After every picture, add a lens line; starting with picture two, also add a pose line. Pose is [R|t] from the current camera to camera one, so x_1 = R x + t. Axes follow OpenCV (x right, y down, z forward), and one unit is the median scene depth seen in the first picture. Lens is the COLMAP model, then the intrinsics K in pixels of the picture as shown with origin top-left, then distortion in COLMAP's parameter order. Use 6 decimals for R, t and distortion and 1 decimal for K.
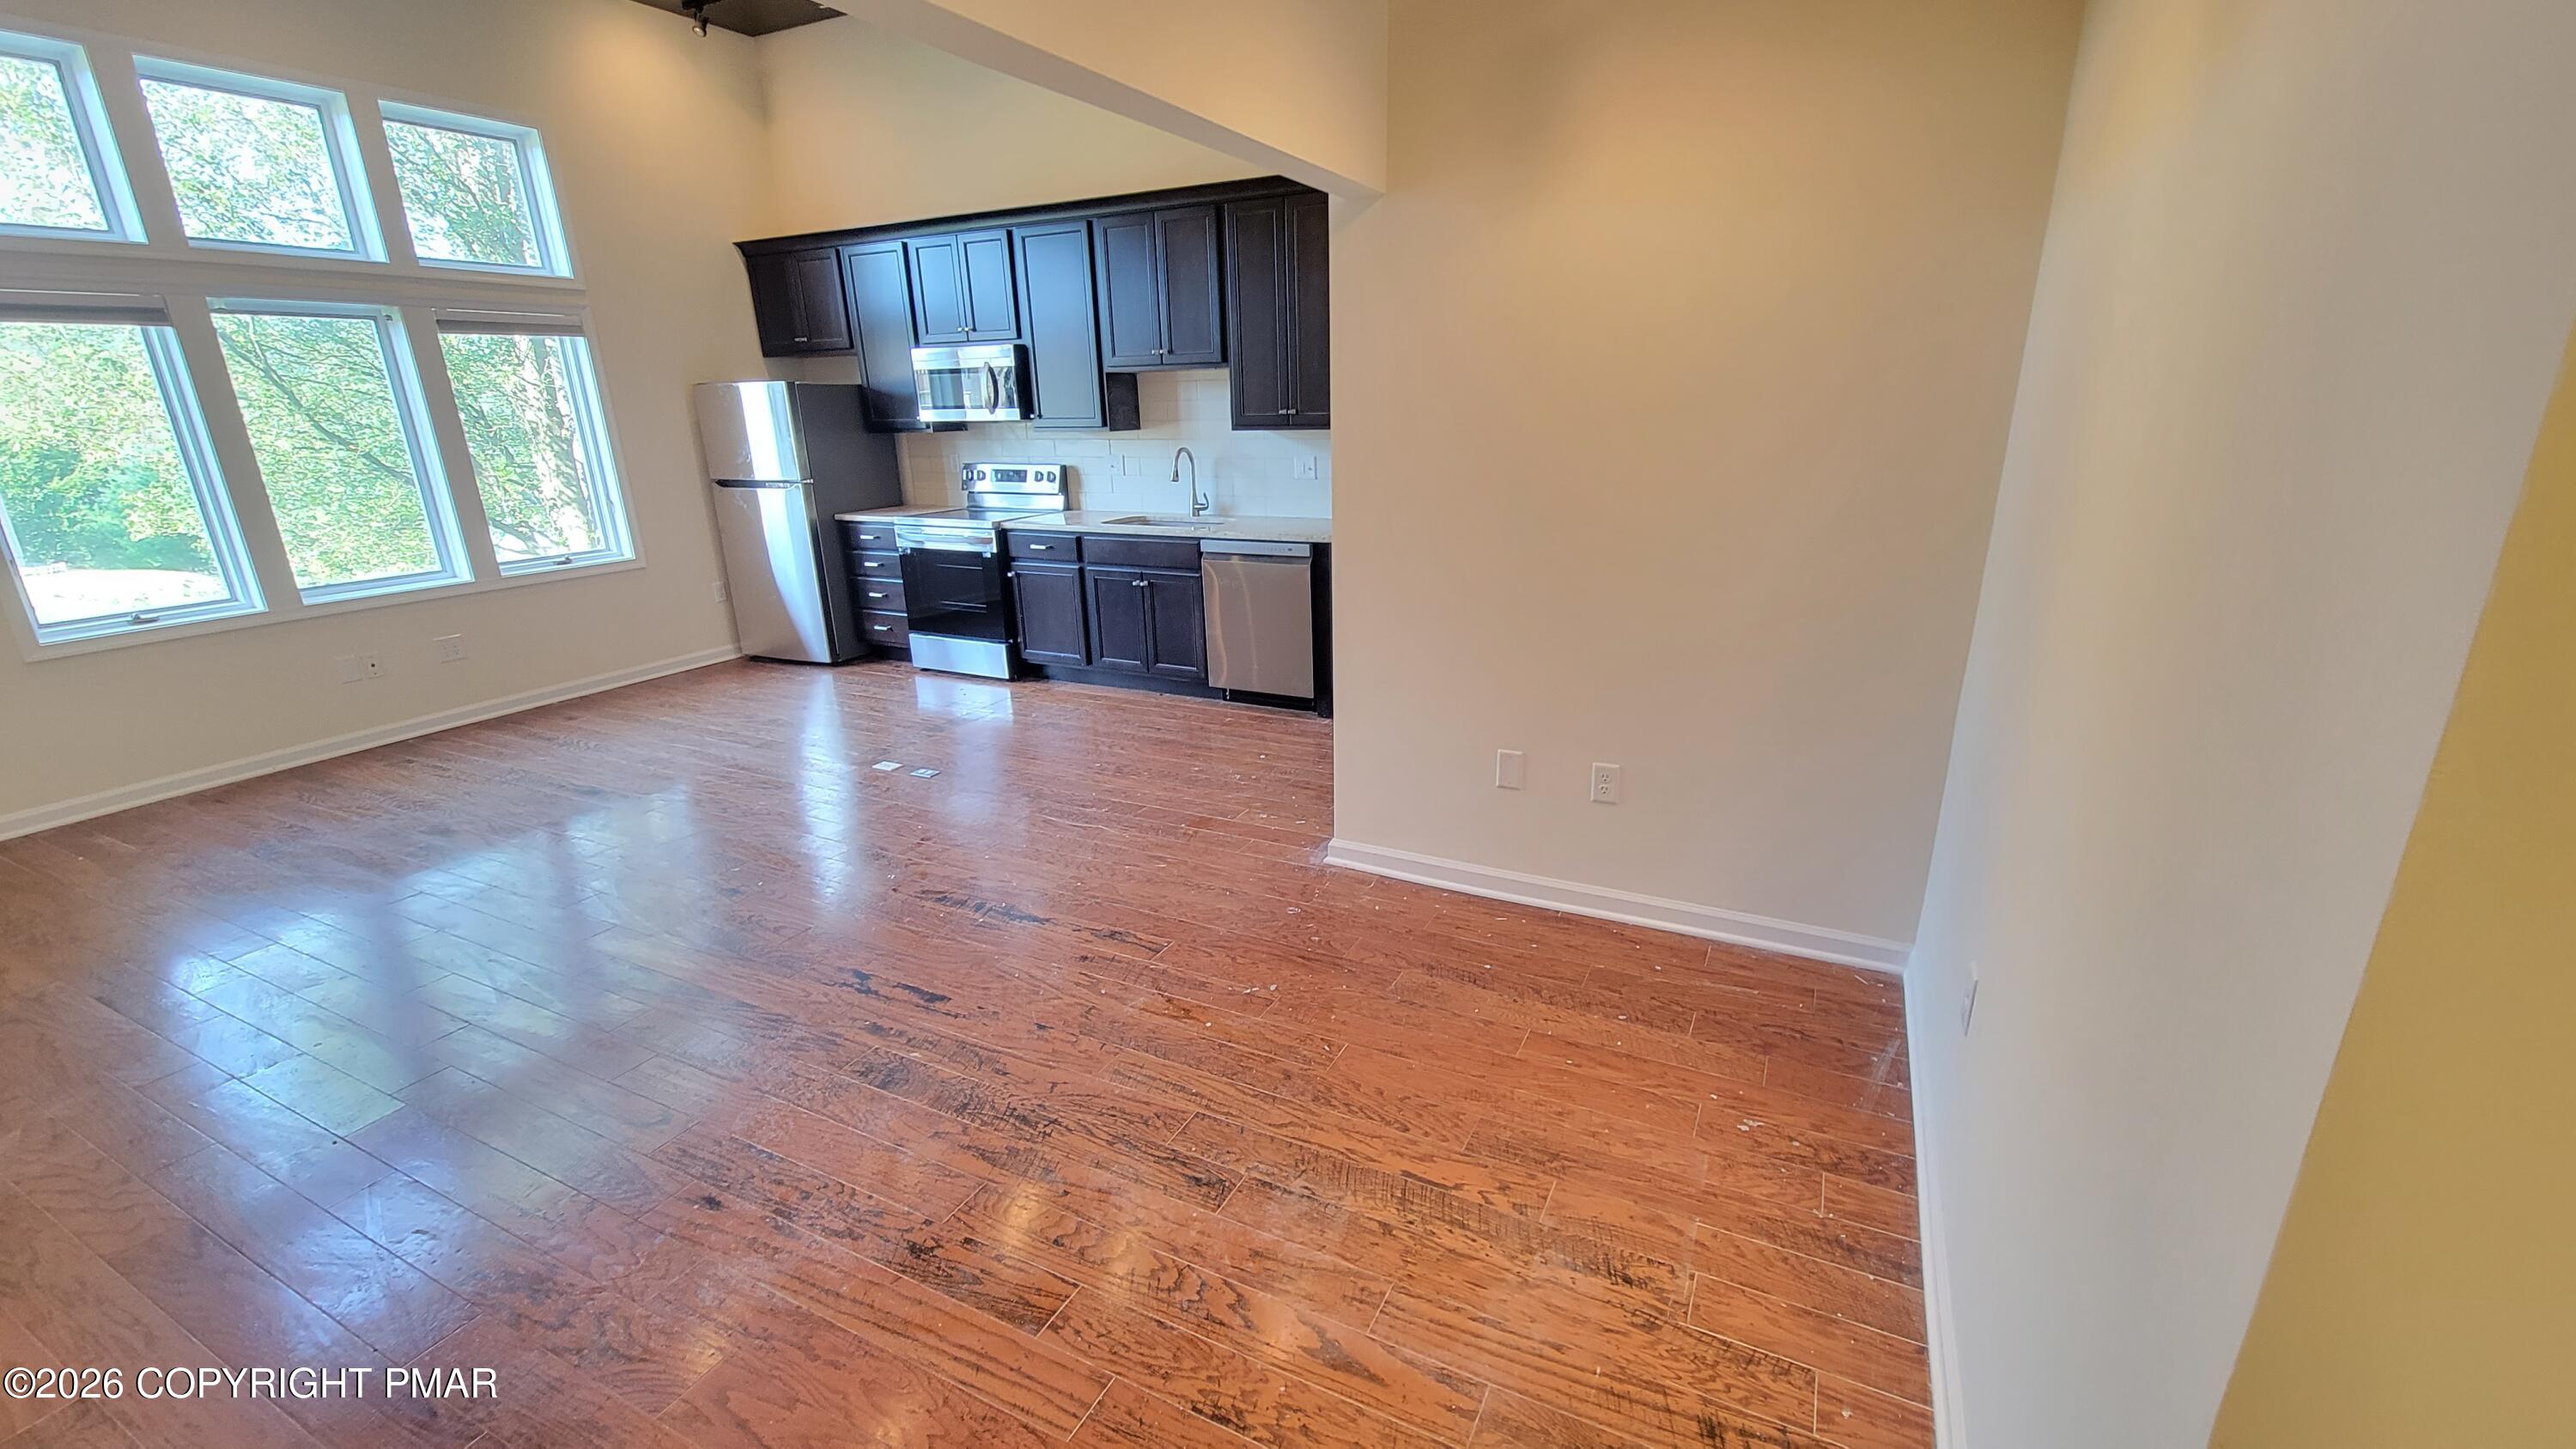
lens RADIAL K [[1048.6, 0, 1300.5], [0, 1048.6, 723.0], [0, 0, 1]] dist [-0.001003, -0.000003]
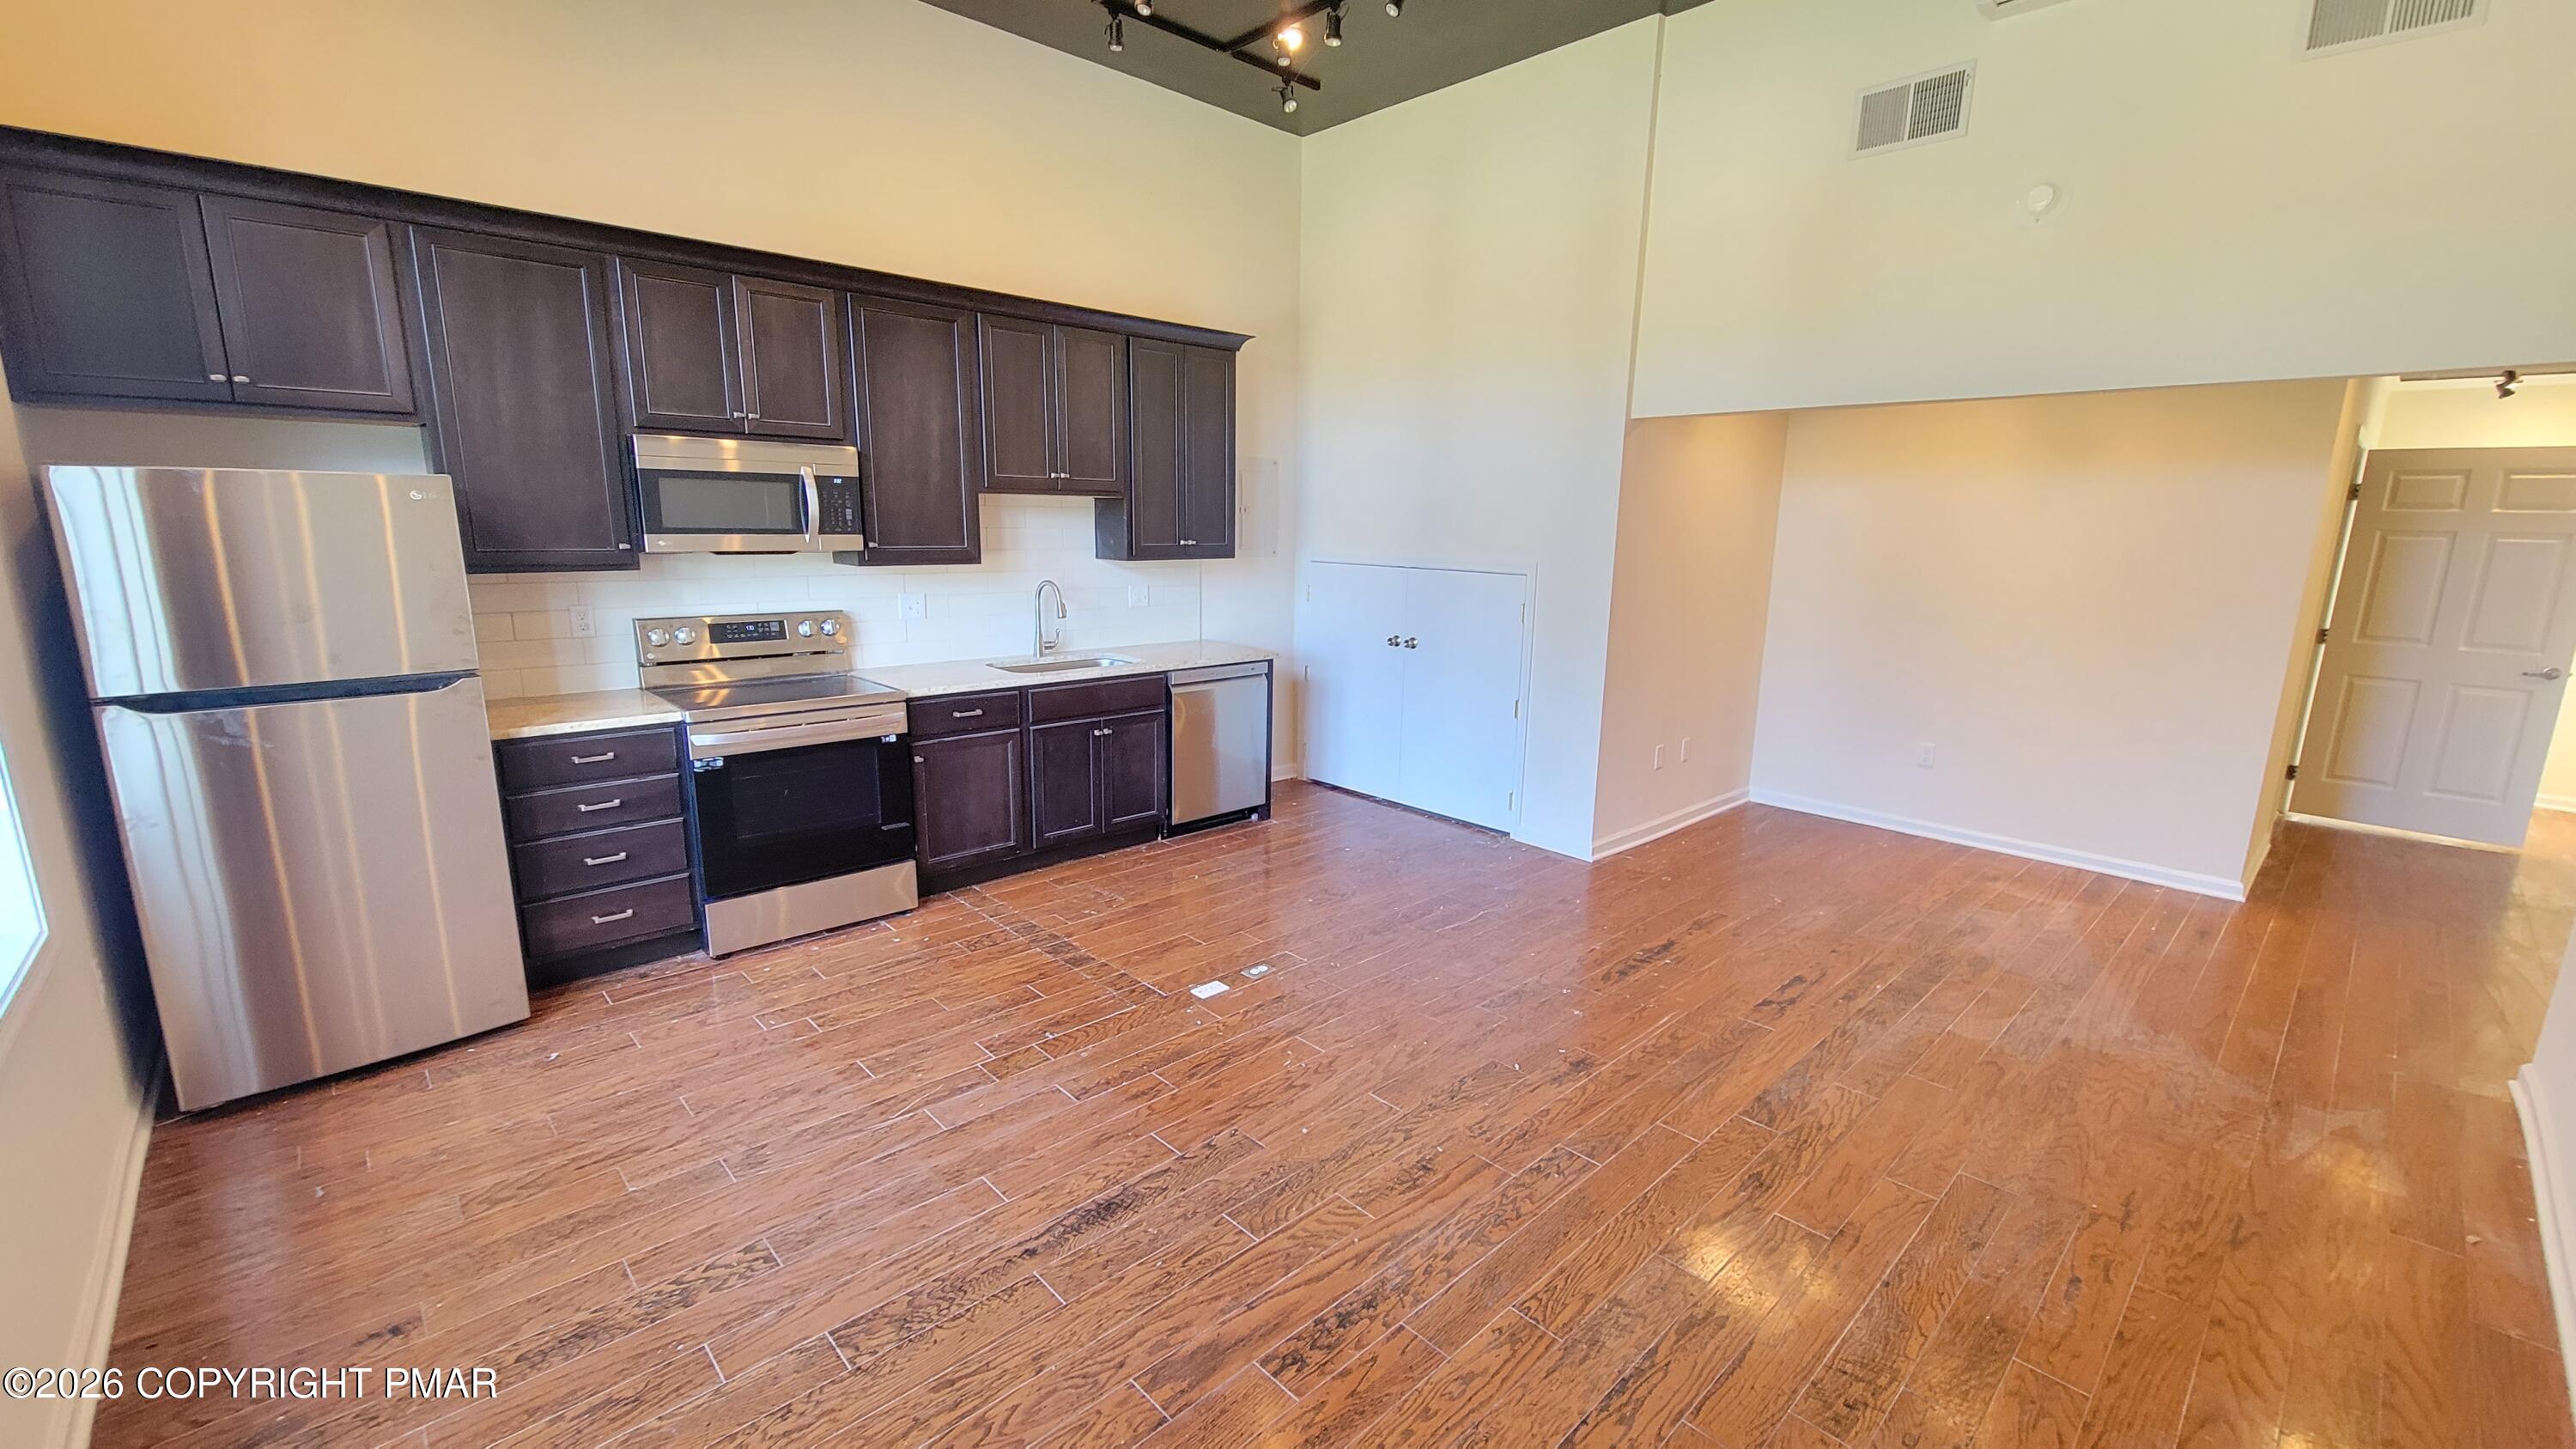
lens RADIAL K [[1048.6, 0, 1297.5], [0, 1048.6, 729.0], [0, 0, 1]] dist [-0.001003, -0.000003]
pose [[0.346092, -0.163907, 0.923772, -0.911631], [0.258156, 0.963250, 0.074193, -0.159769], [-0.901984, 0.212800, 0.375687, 0.526907]]
